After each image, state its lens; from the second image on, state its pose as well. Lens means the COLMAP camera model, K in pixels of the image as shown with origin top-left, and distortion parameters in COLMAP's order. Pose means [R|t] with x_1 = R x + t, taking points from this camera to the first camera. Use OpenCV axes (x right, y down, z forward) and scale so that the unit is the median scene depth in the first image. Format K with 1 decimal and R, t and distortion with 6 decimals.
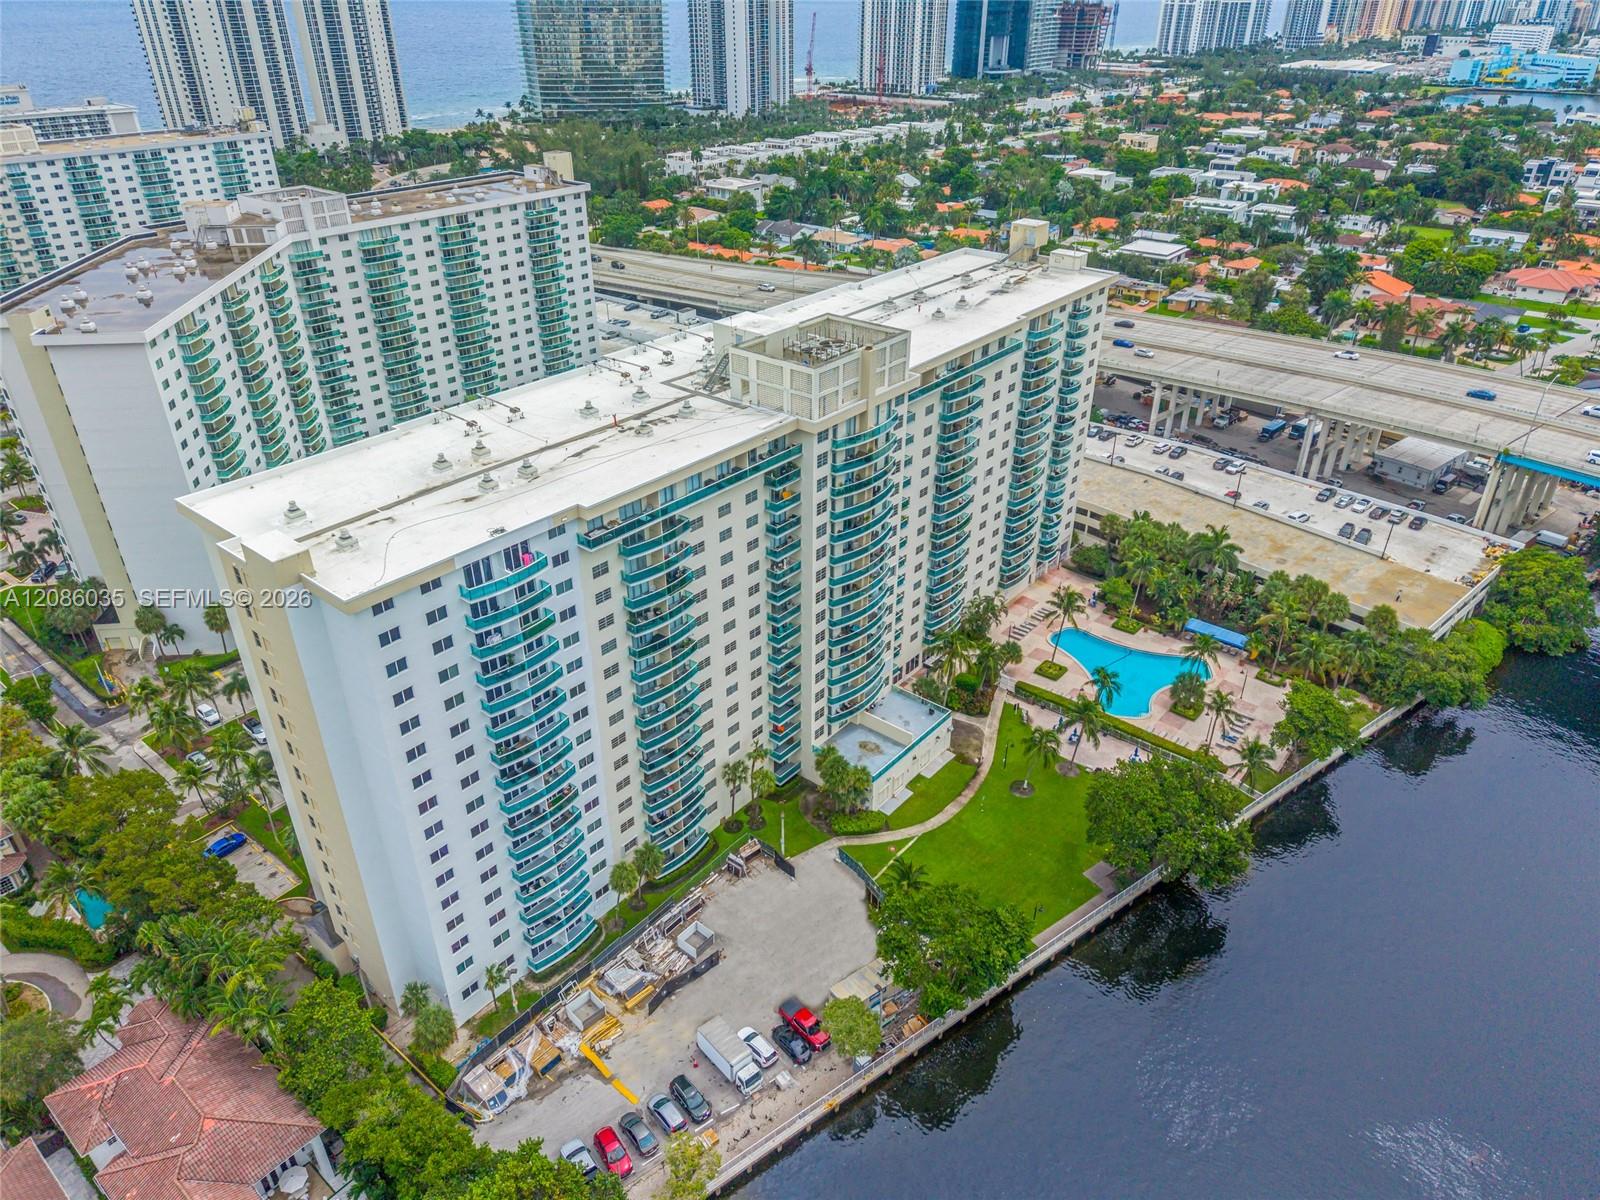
lens RADIAL K [[1073.5, 0, 788.8], [0, 1073.5, 607.2], [0, 0, 1]] dist [0.040262, -0.036542]
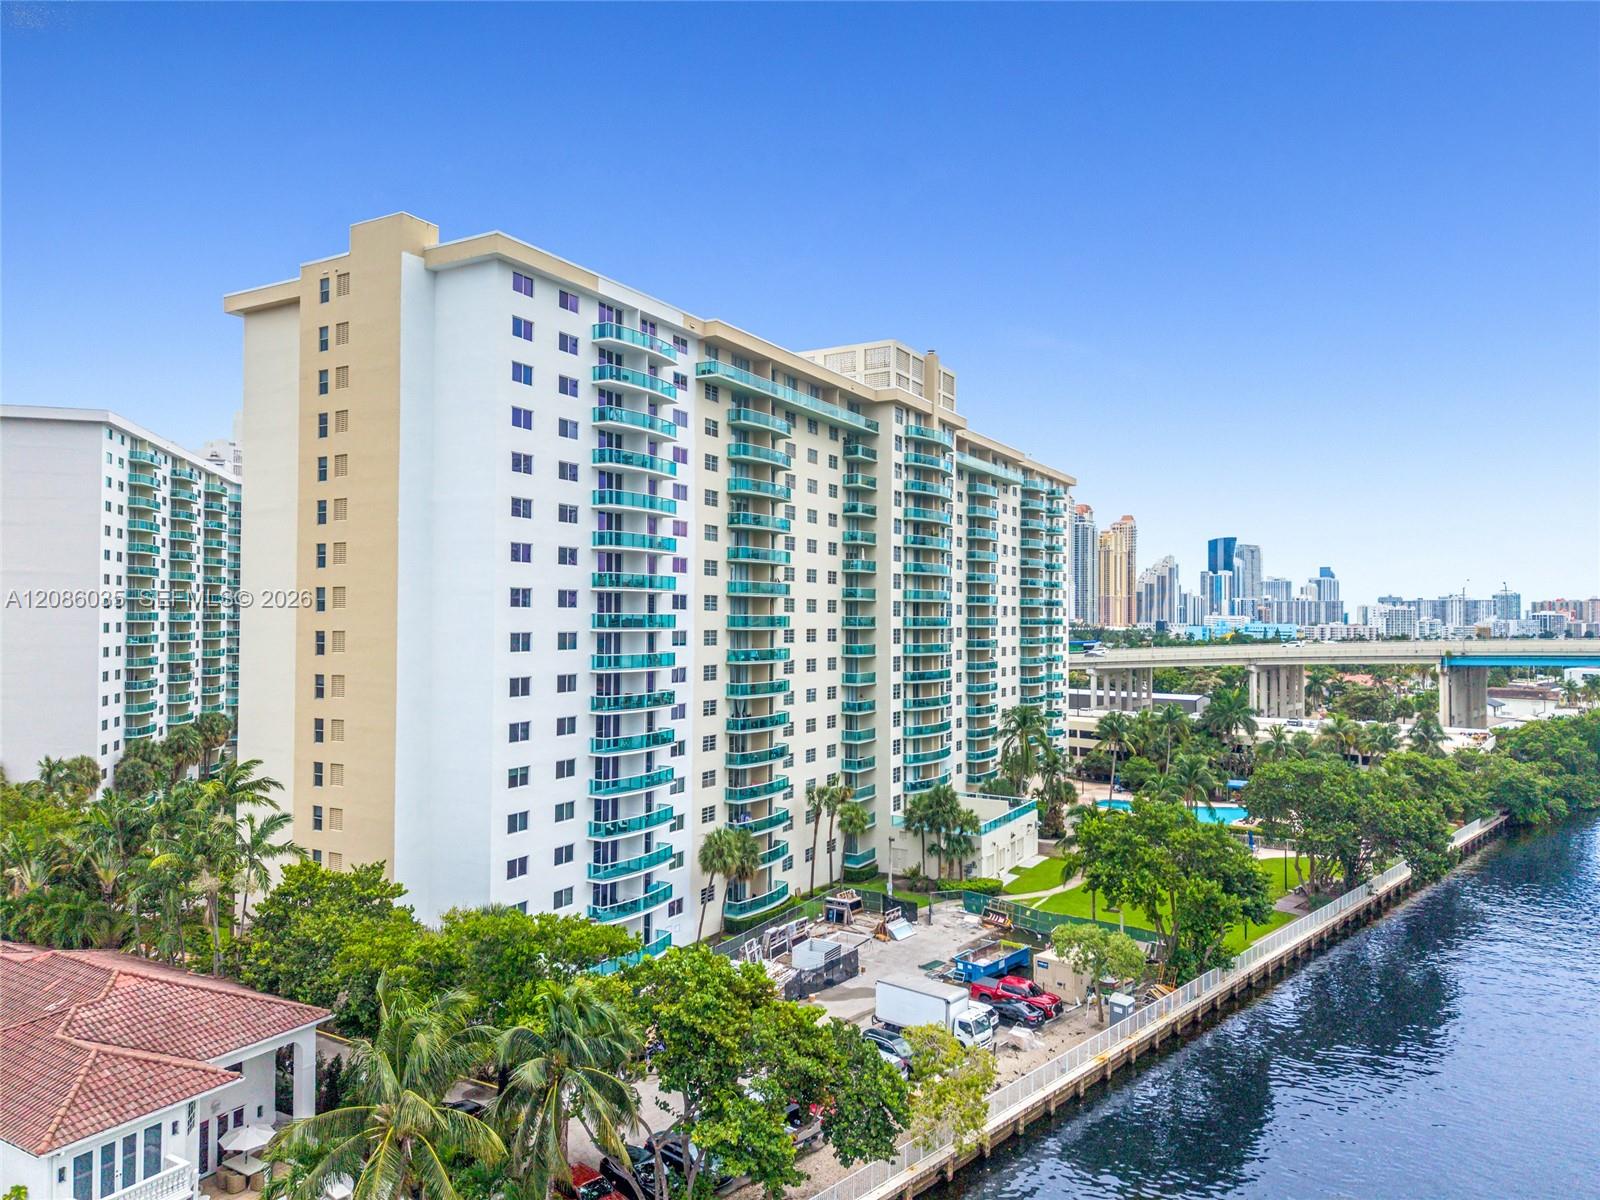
lens RADIAL K [[1073.5, 0, 830.7], [0, 1073.5, 600.1], [0, 0, 1]] dist [0.040262, -0.036542]
pose [[0.976658, 0.019442, 0.213919, -0.127104], [0.096361, 0.850406, -0.517228, 0.260024], [-0.191974, 0.525768, 0.828682, 0.162954]]
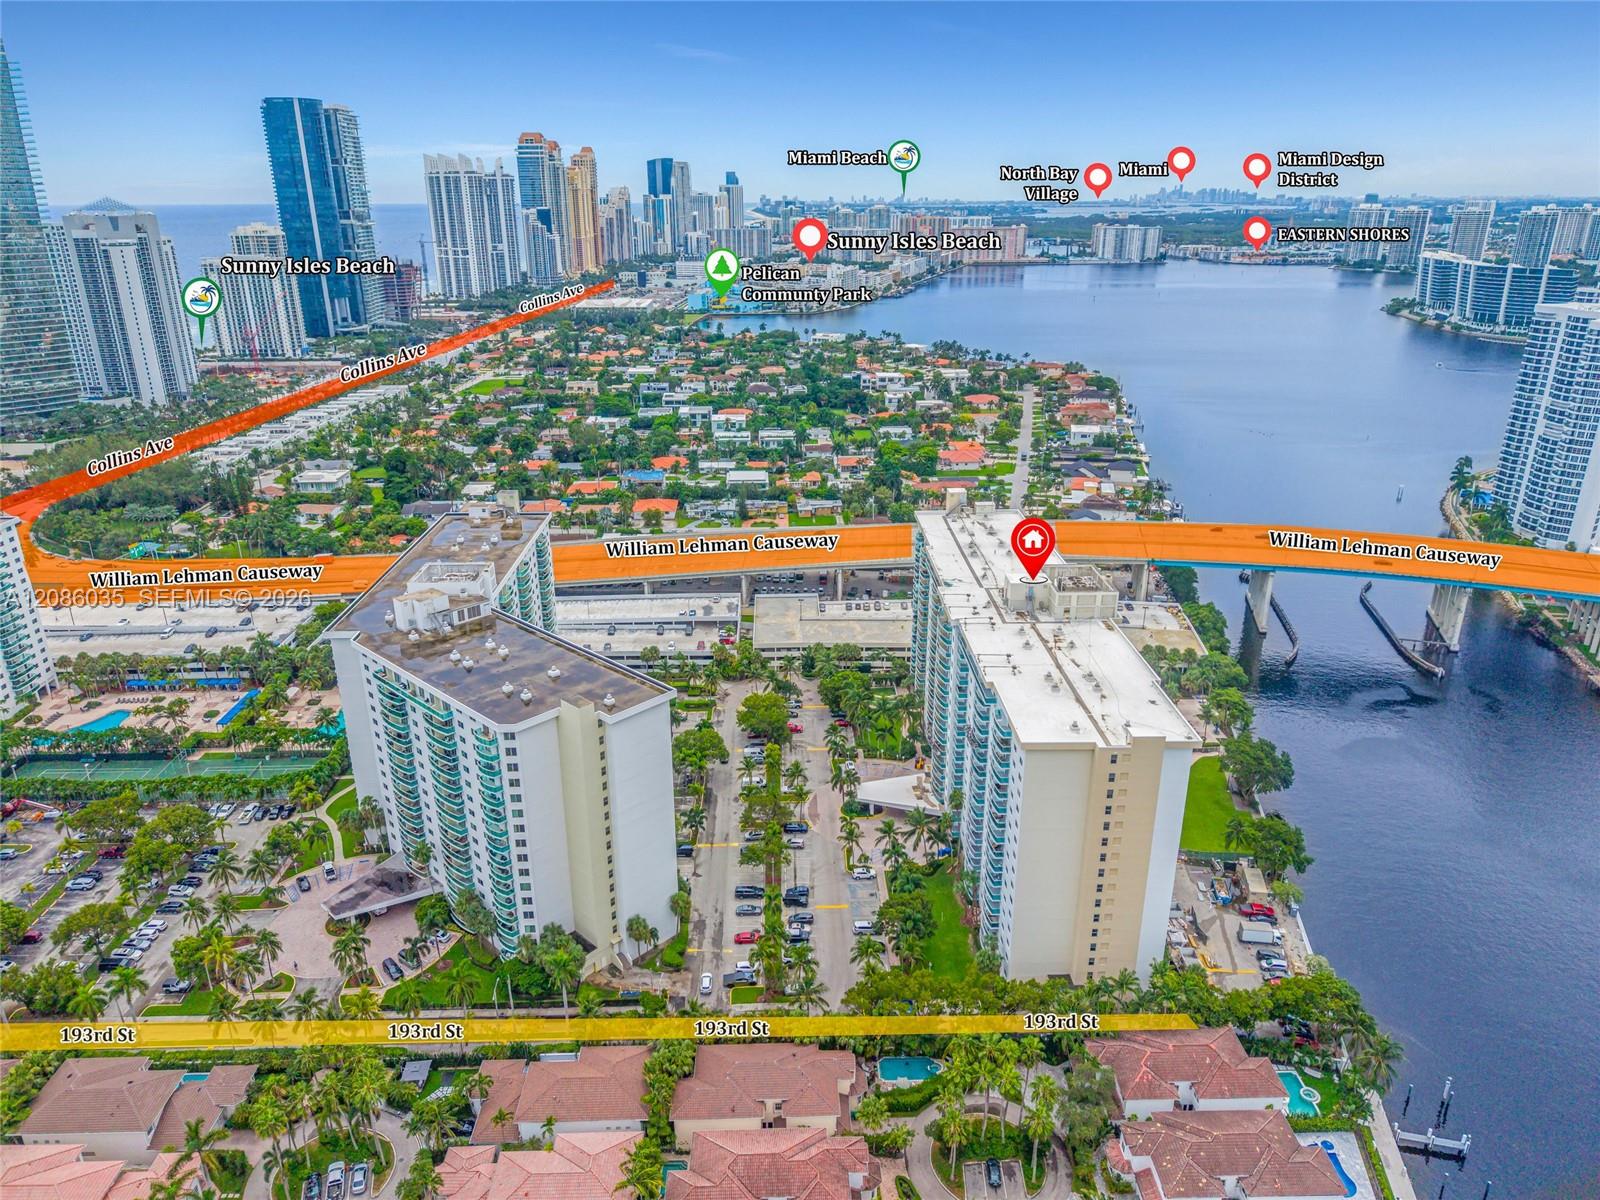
lens RADIAL K [[1073.5, 0, 790.5], [0, 1073.5, 568.3], [0, 0, 1]] dist [0.040262, -0.036542]
pose [[0.742280, -0.215387, 0.634530, -0.852998], [0.338274, 0.937862, -0.077365, -0.157264], [-0.578438, 0.272072, 0.769016, -0.096262]]
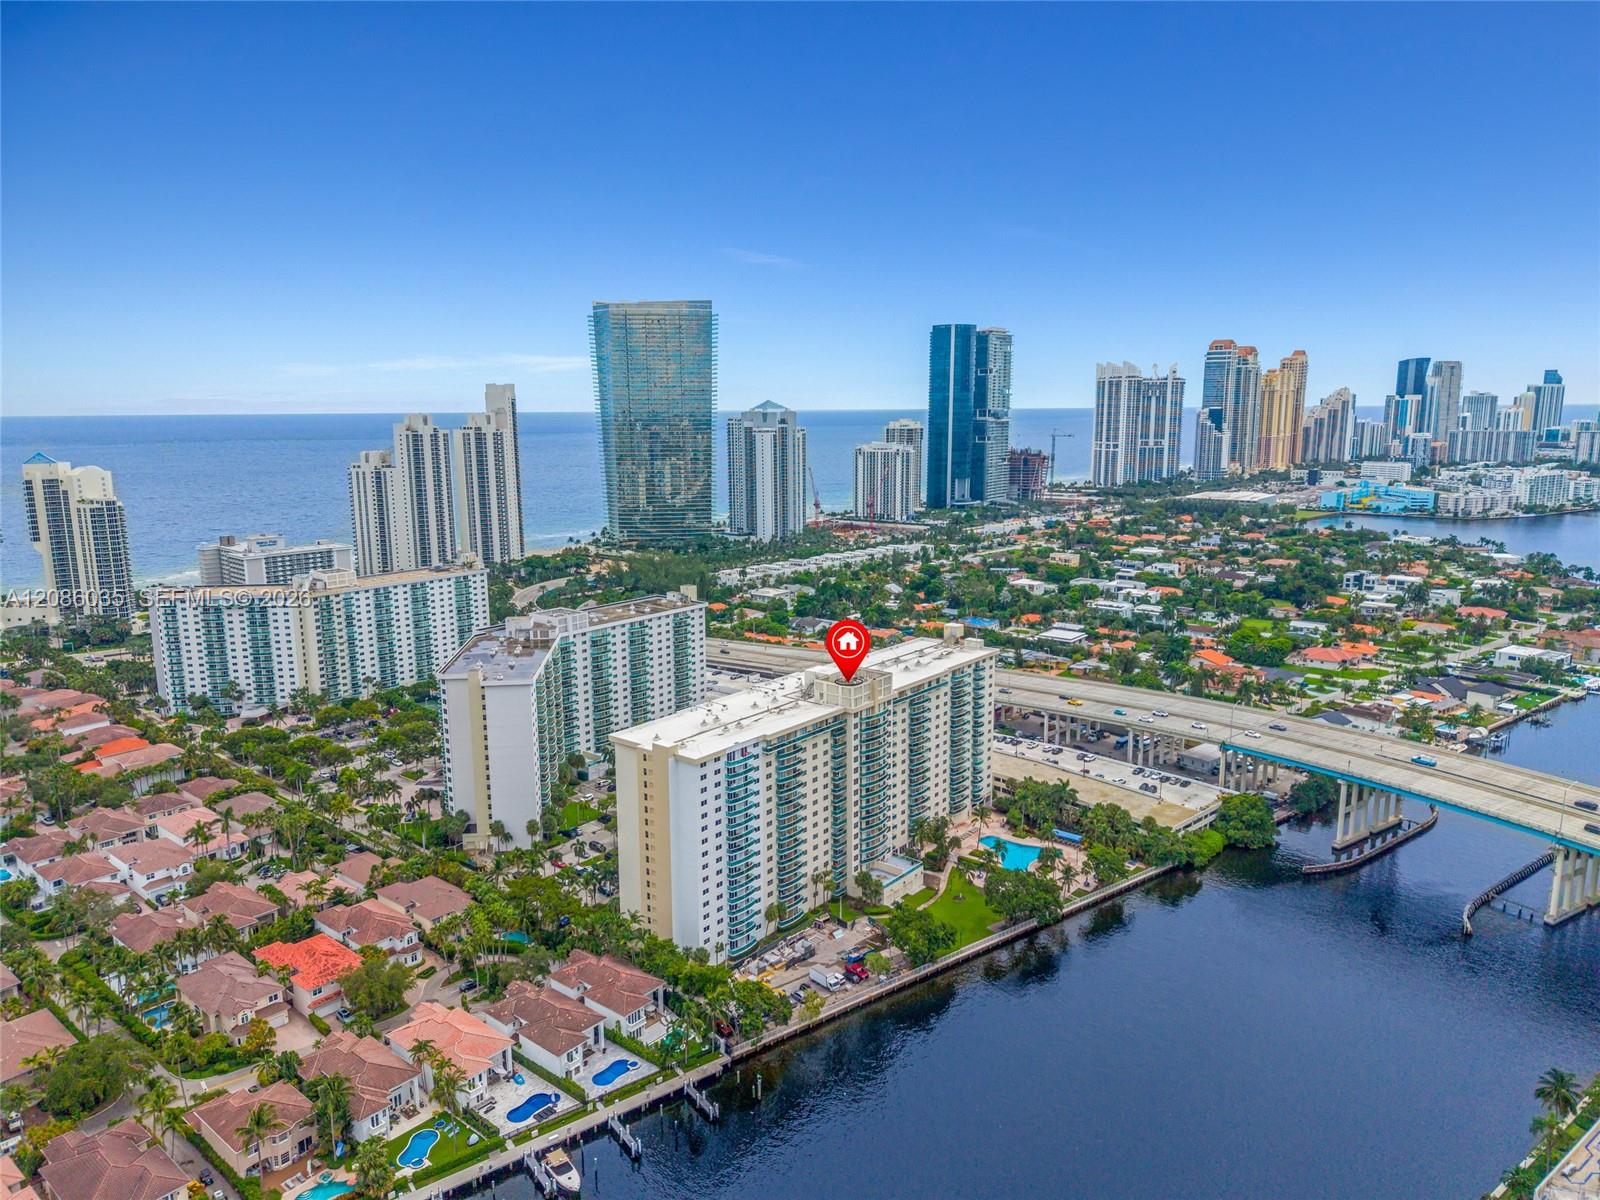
lens RADIAL K [[1073.5, 0, 816.8], [0, 1073.5, 576.9], [0, 0, 1]] dist [0.040262, -0.036542]
pose [[0.999636, -0.004839, 0.026542, -0.061619], [0.014177, 0.931222, -0.364178, 0.220978], [-0.022954, 0.364421, 0.930951, -0.689792]]
